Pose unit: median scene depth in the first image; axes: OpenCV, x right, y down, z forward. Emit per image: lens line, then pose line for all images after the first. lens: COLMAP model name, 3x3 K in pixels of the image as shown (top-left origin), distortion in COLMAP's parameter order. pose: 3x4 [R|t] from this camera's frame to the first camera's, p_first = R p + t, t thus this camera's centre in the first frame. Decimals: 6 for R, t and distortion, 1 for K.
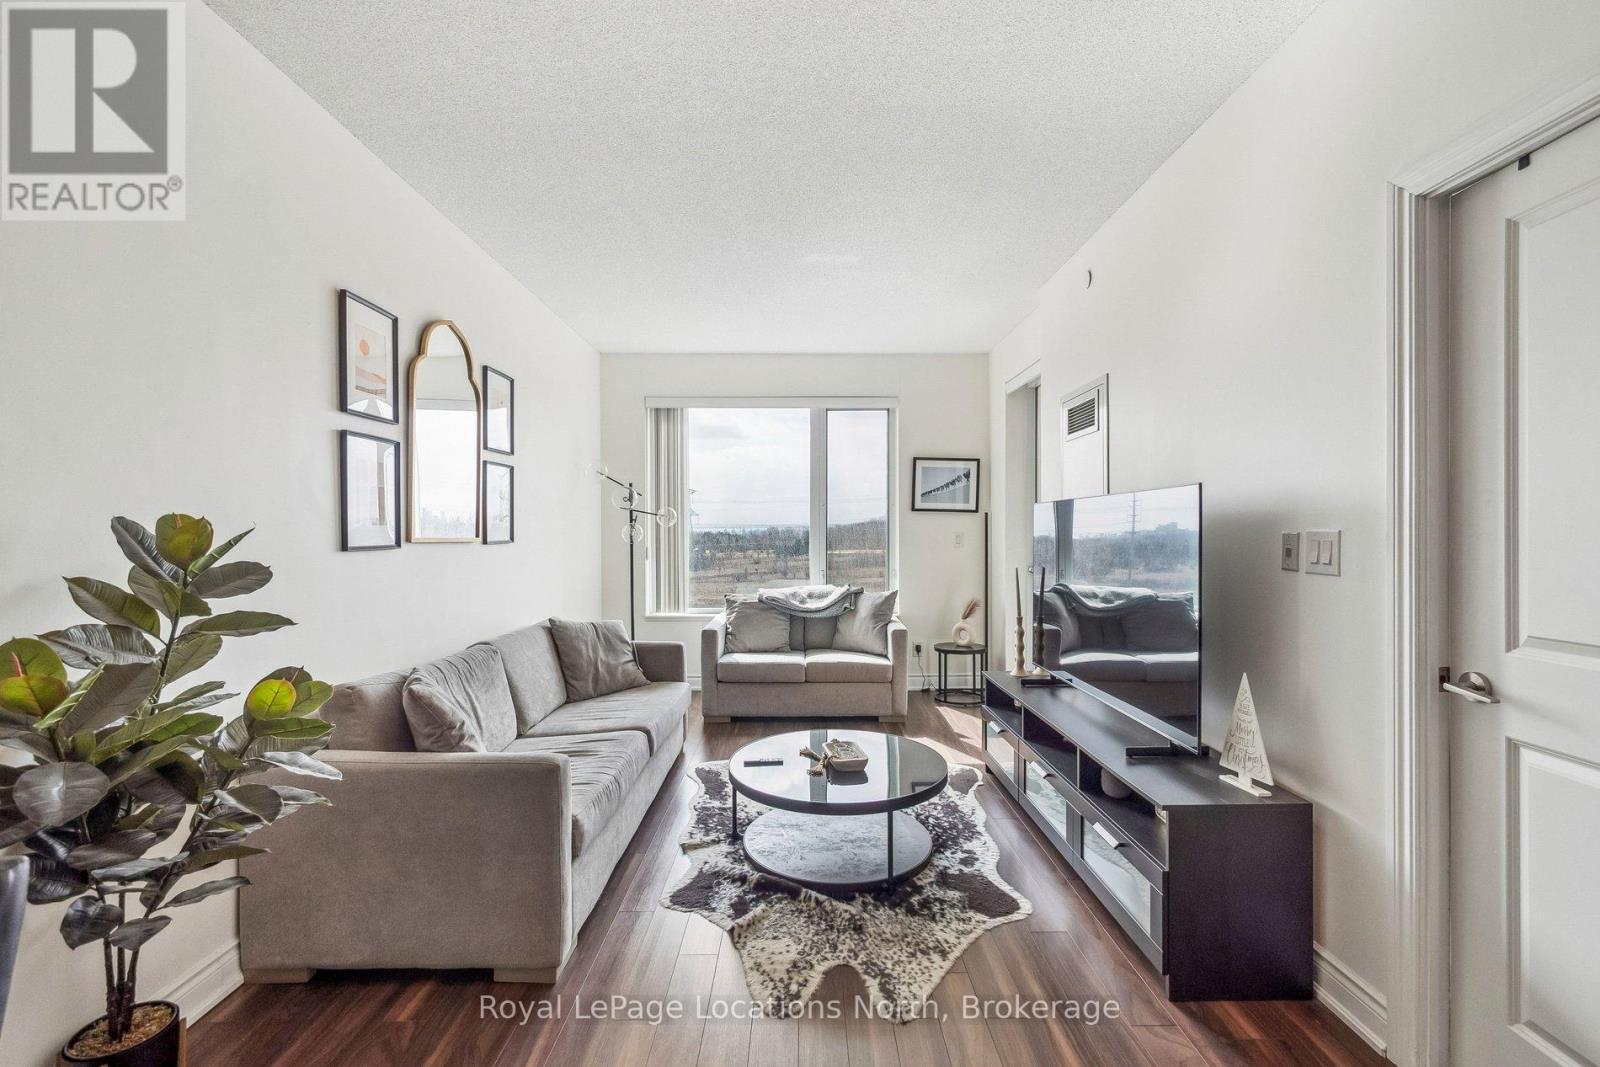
lens RADIAL K [[686.4, 0, 800.0], [0, 686.4, 533.5], [0, 0, 1]] dist [0.000268, 0.000583]
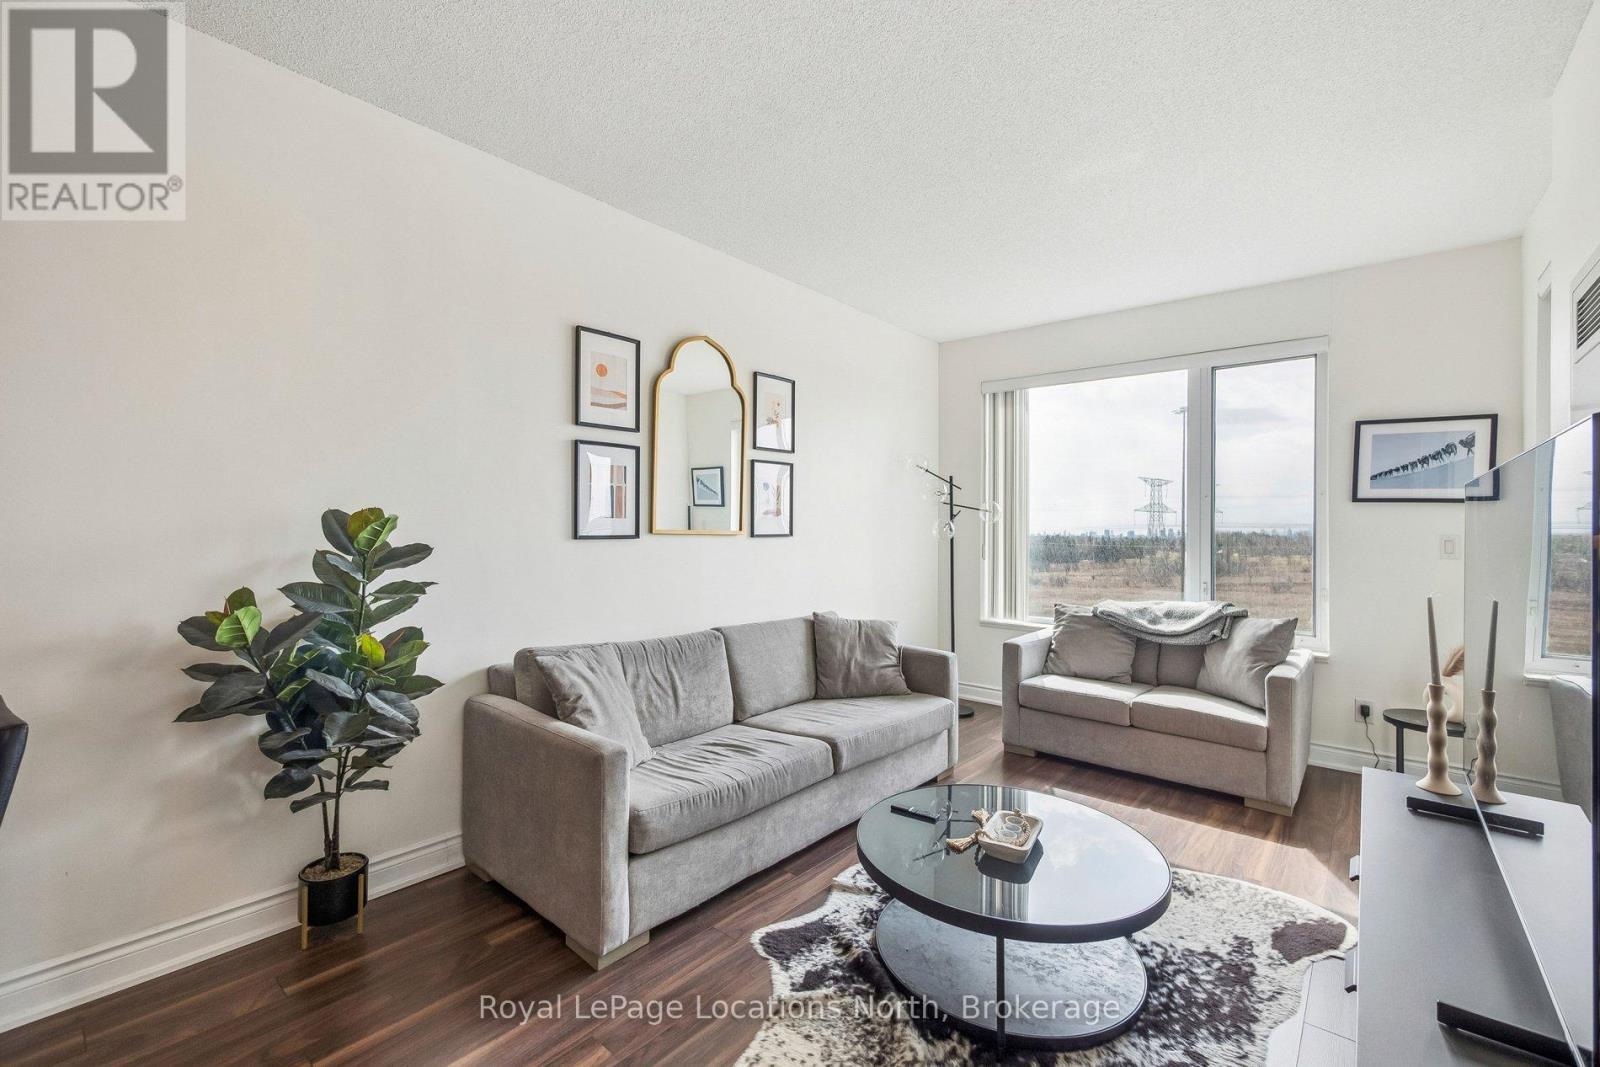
lens RADIAL K [[676.8, 0, 795.1], [0, 676.8, 518.2], [0, 0, 1]] dist [-0.006251, 0.000503]
pose [[0.756628, 0.001461, -0.653844, 0.327397], [-0.014135, 0.999800, -0.014123, 0.000146], [0.653692, 0.019928, 0.756498, 0.275351]]
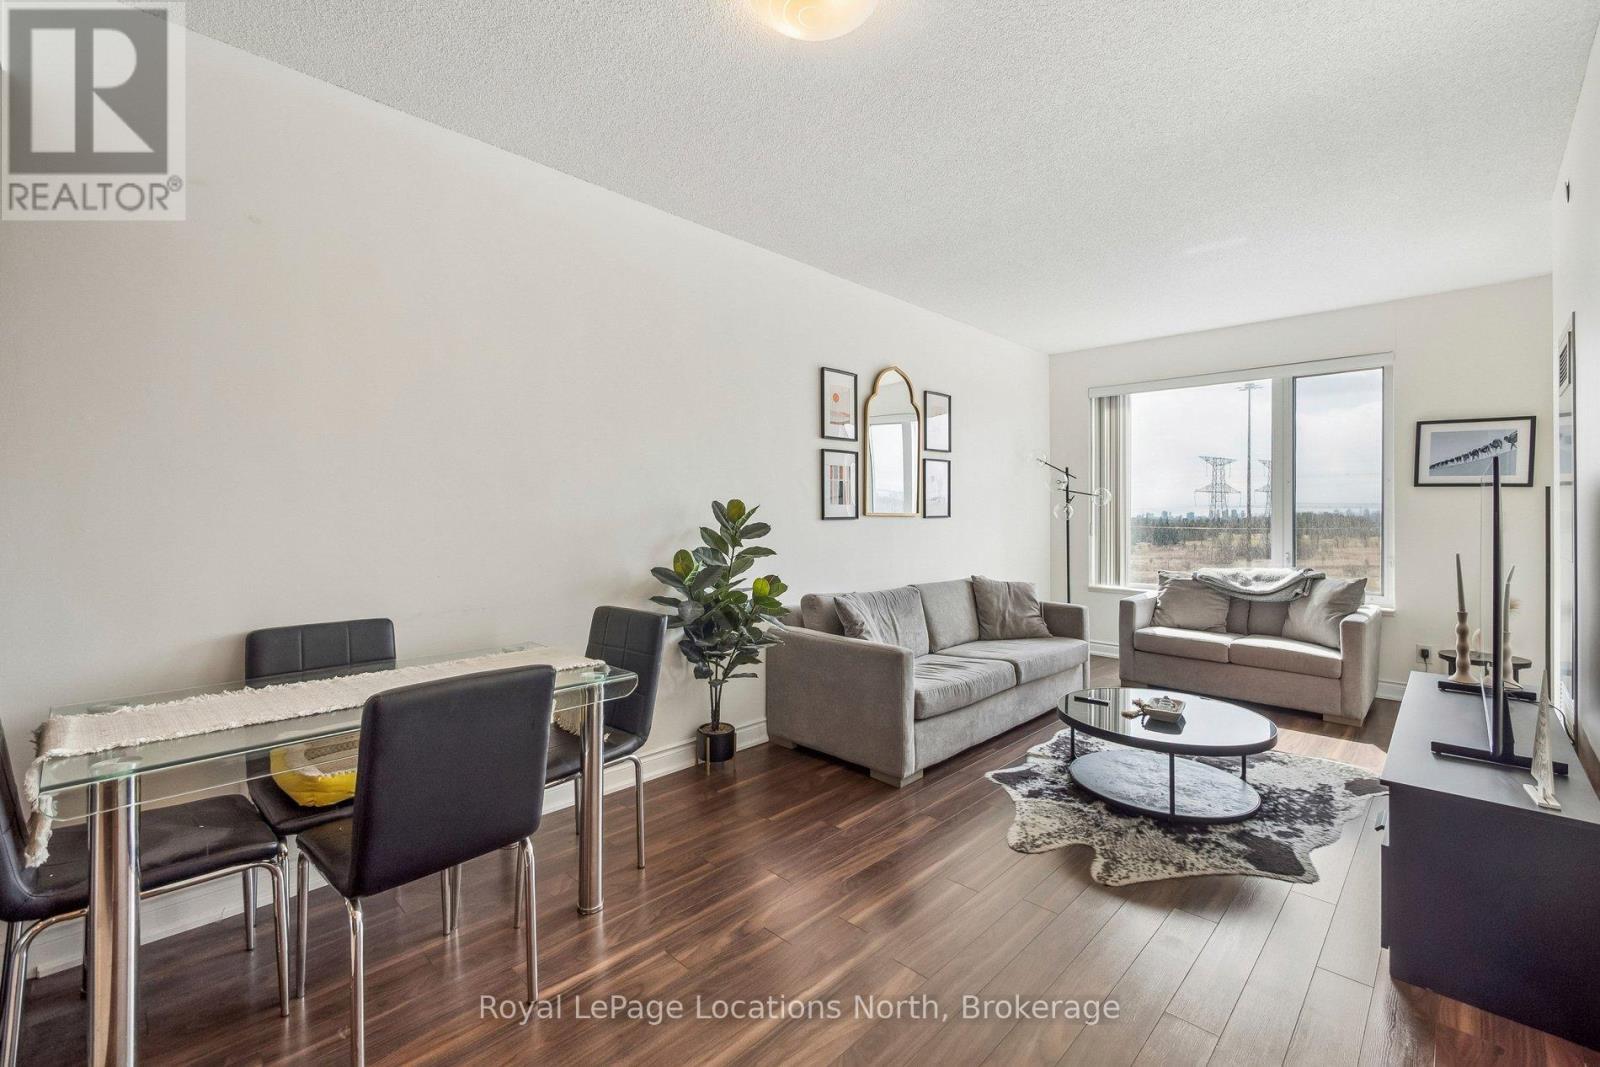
lens RADIAL K [[678.0, 0, 795.3], [0, 678.0, 511.7], [0, 0, 1]] dist [0.001255, 0.000352]
pose [[0.710802, 0.005373, -0.703372, 0.376371], [-0.006699, 0.999977, 0.000868, 0.003691], [0.703360, 0.004095, 0.710822, -0.196753]]
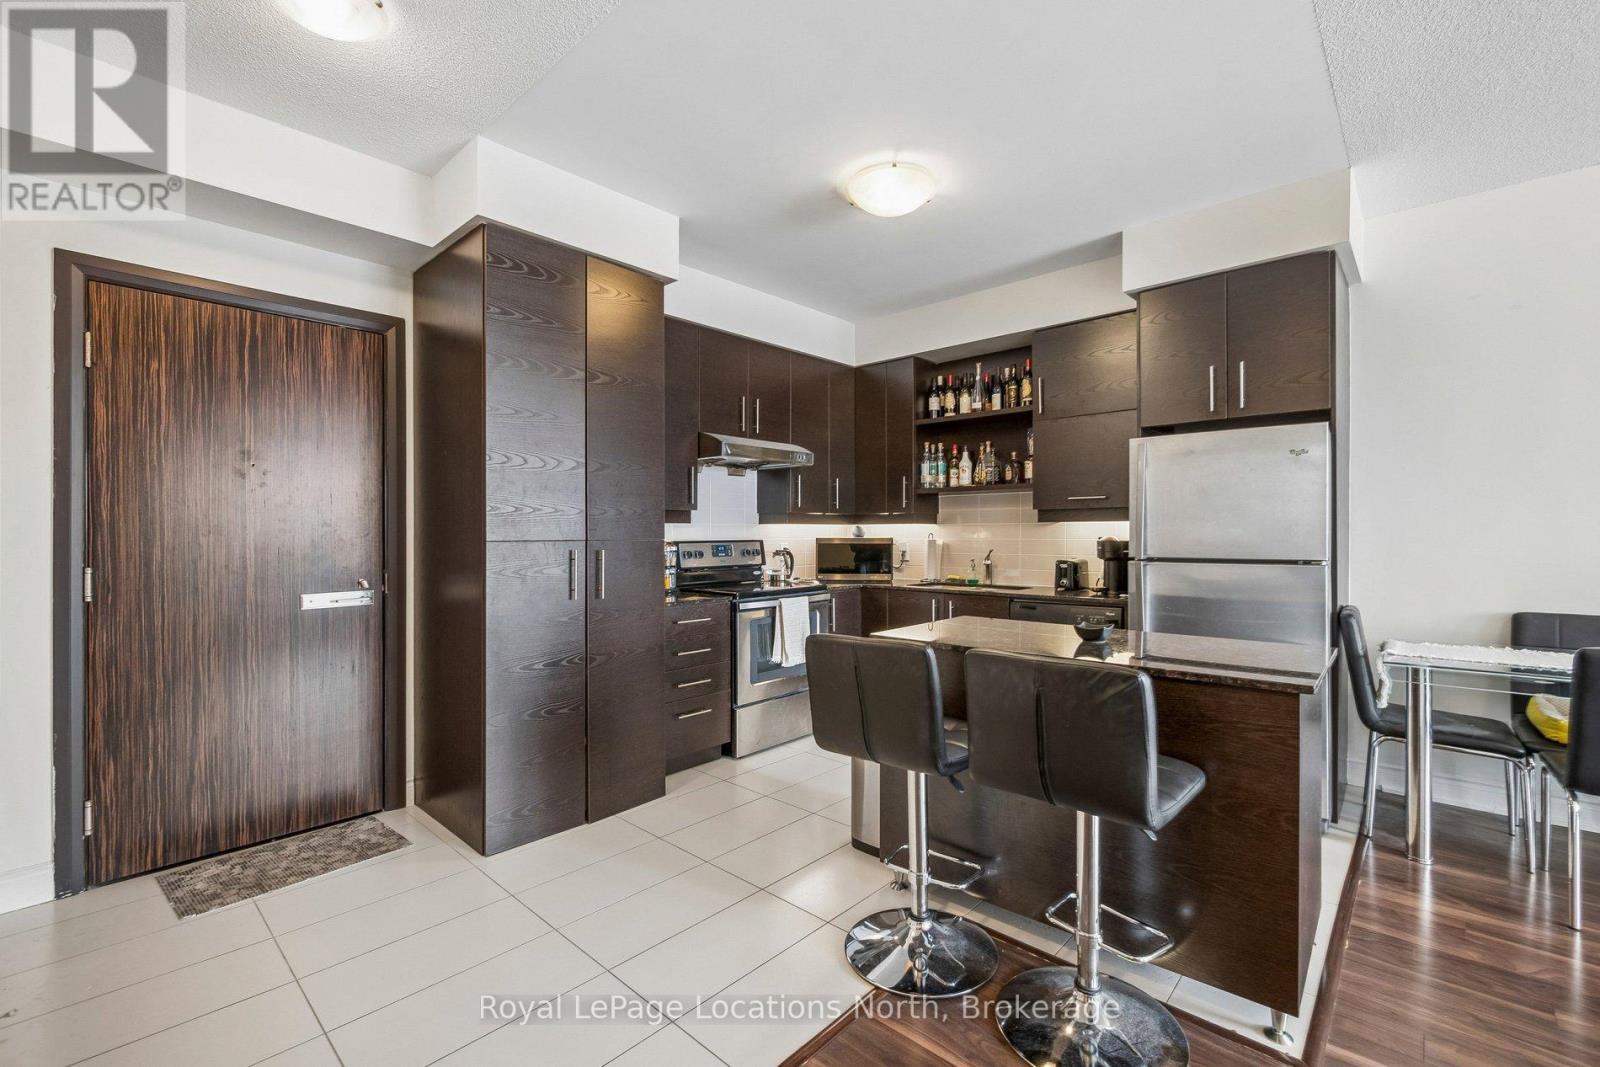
lens RADIAL K [[678.2, 0, 810.3], [0, 678.2, 530.7], [0, 0, 1]] dist [-0.013171, 0.000167]
pose [[-0.675350, 0.003181, -0.737490, 0.836435], [0.005334, 0.999986, -0.000571, 0.012394], [0.737478, -0.004319, -0.675357, -0.187727]]
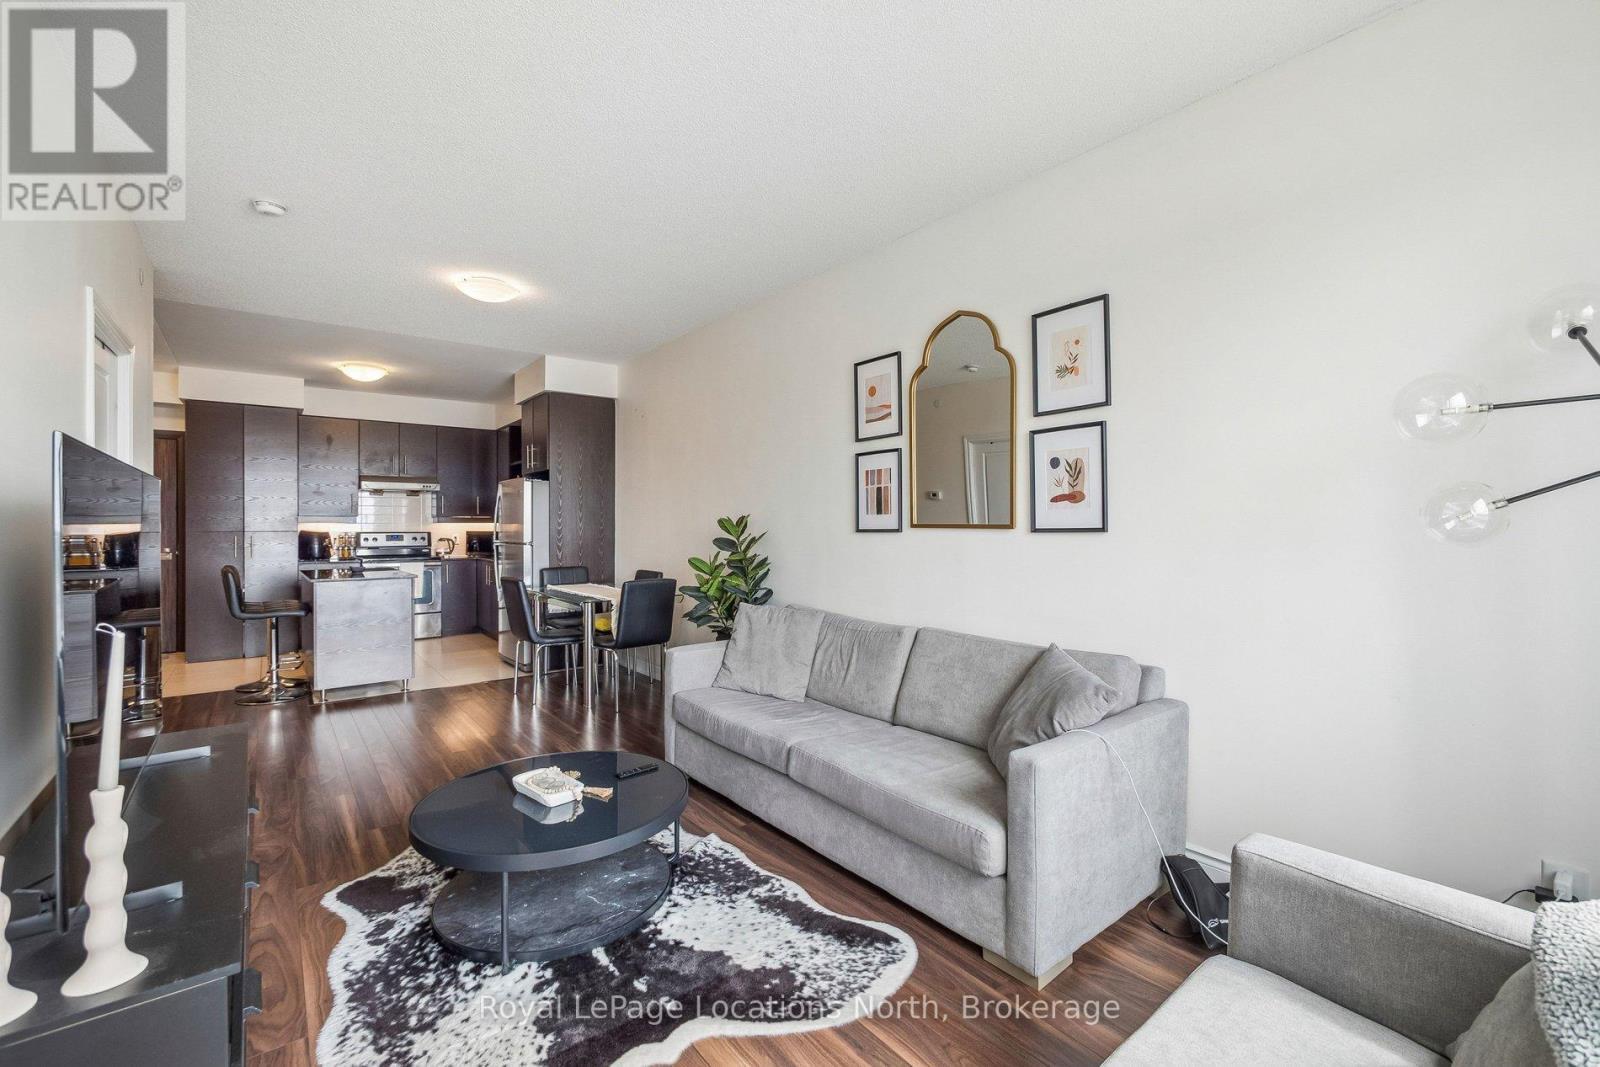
lens RADIAL K [[678.2, 0, 810.3], [0, 678.2, 530.7], [0, 0, 1]] dist [-0.013171, 0.000167]
pose [[-0.778098, 0.012484, -0.628019, 0.299317], [0.005563, 0.999900, 0.012984, 0.001791], [0.628119, 0.006609, -0.778090, 1.680413]]
